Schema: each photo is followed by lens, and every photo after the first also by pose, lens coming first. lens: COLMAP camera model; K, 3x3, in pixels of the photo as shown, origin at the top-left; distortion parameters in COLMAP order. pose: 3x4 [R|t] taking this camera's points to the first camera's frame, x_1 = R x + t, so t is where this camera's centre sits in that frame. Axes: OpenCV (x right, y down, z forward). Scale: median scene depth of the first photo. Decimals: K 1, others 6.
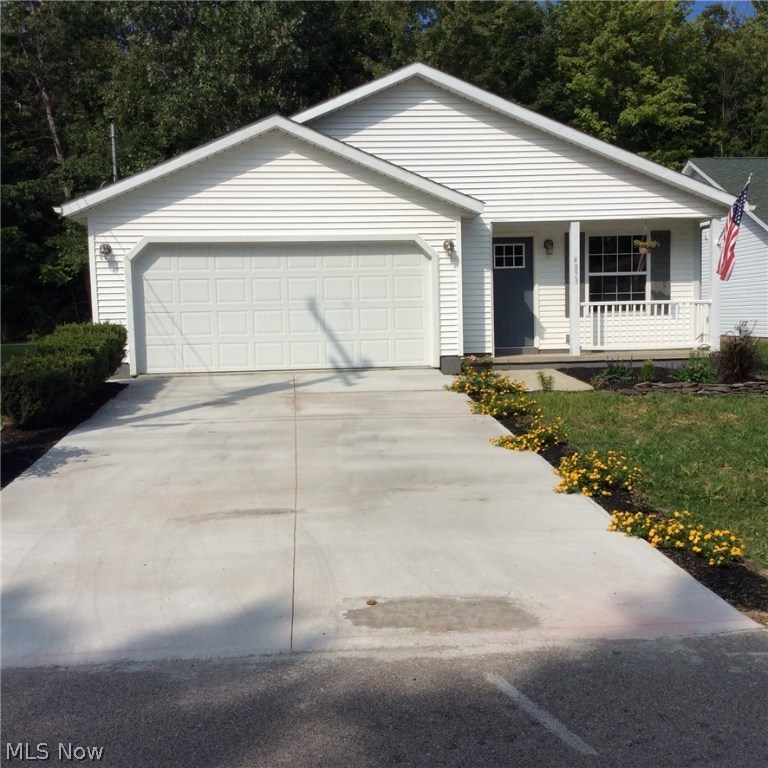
lens RADIAL K [[937.3, 0, 380.1], [0, 937.3, 386.8], [0, 0, 1]] dist [0.076817, 0.000000]
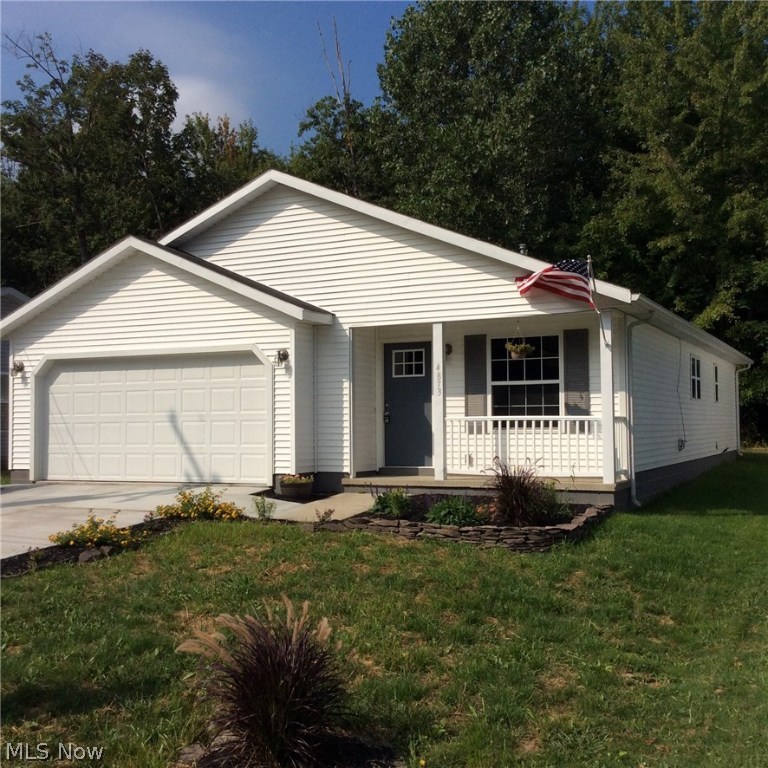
lens RADIAL K [[937.3, 0, 382.2], [0, 937.3, 377.1], [0, 0, 1]] dist [0.076817, 0.000000]
pose [[0.851001, -0.012135, -0.525023, 0.611600], [-0.049660, 0.993394, -0.103455, -0.035613], [0.522810, 0.114113, 0.844777, 0.255881]]
